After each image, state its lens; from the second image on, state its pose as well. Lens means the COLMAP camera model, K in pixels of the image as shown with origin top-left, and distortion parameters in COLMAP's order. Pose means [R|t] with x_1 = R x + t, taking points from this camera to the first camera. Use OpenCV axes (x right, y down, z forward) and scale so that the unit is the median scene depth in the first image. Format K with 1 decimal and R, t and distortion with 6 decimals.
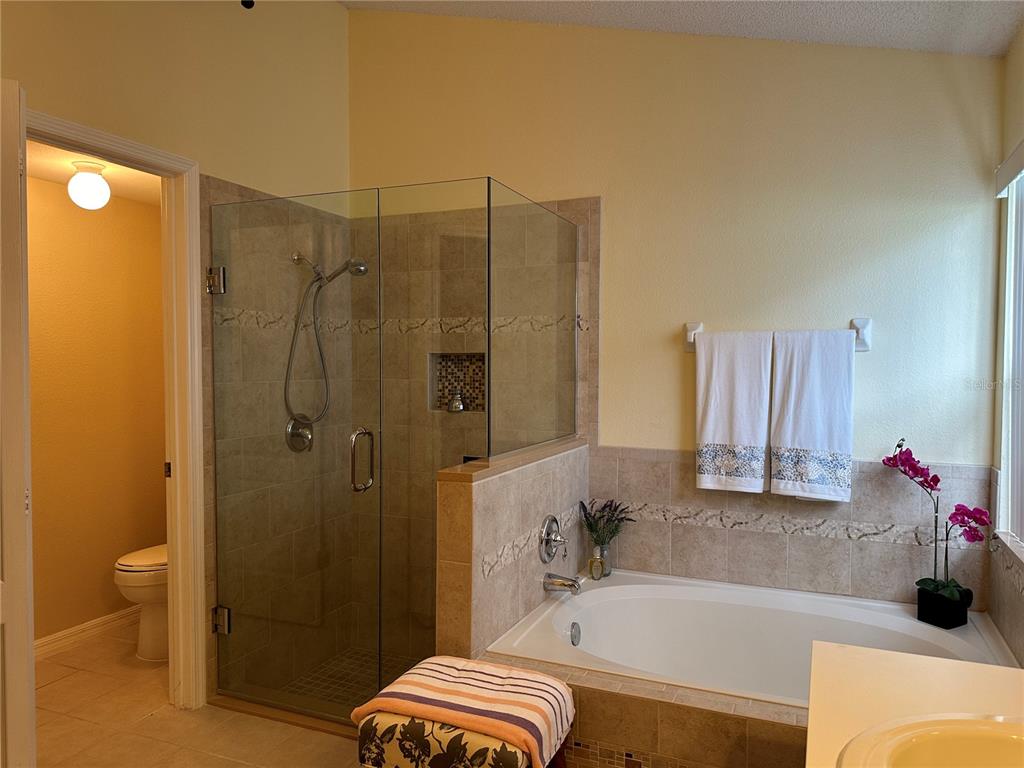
lens RADIAL K [[731.6, 0, 505.1], [0, 731.6, 385.1], [0, 0, 1]] dist [0.063323, -0.076765]
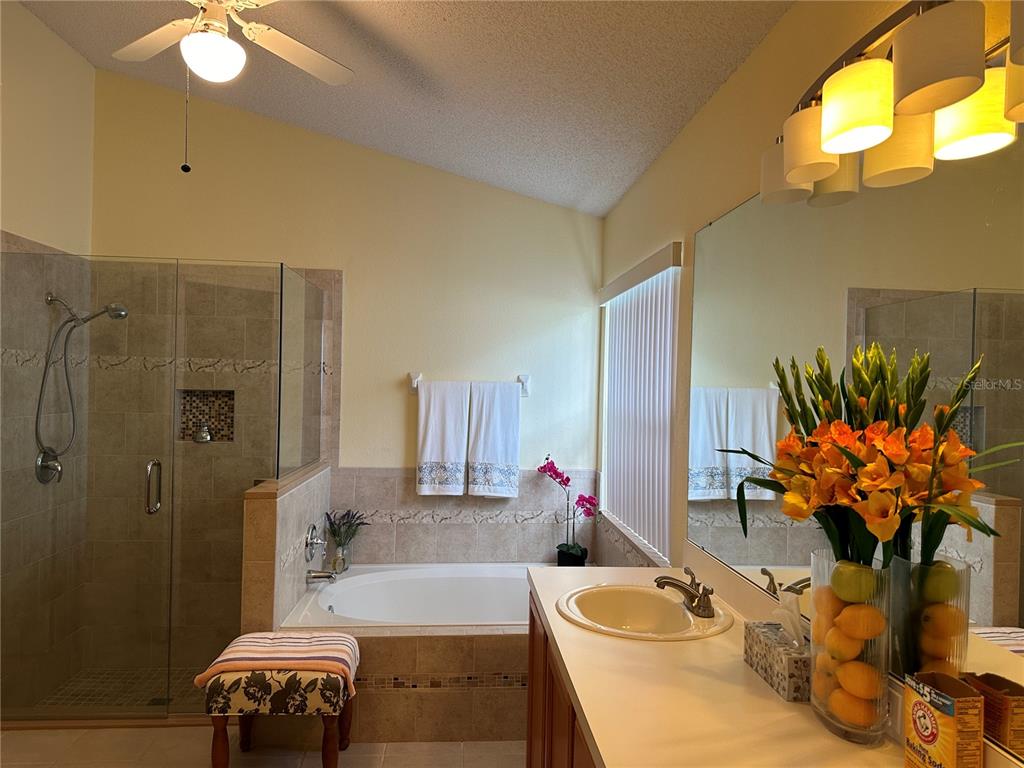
lens RADIAL K [[731.6, 0, 517.9], [0, 731.6, 376.4], [0, 0, 1]] dist [0.063323, -0.076765]
pose [[0.878039, 0.023232, 0.478024, -0.232764], [-0.004706, 0.999192, -0.039916, -0.026149], [-0.478565, 0.032798, 0.877439, -0.288949]]
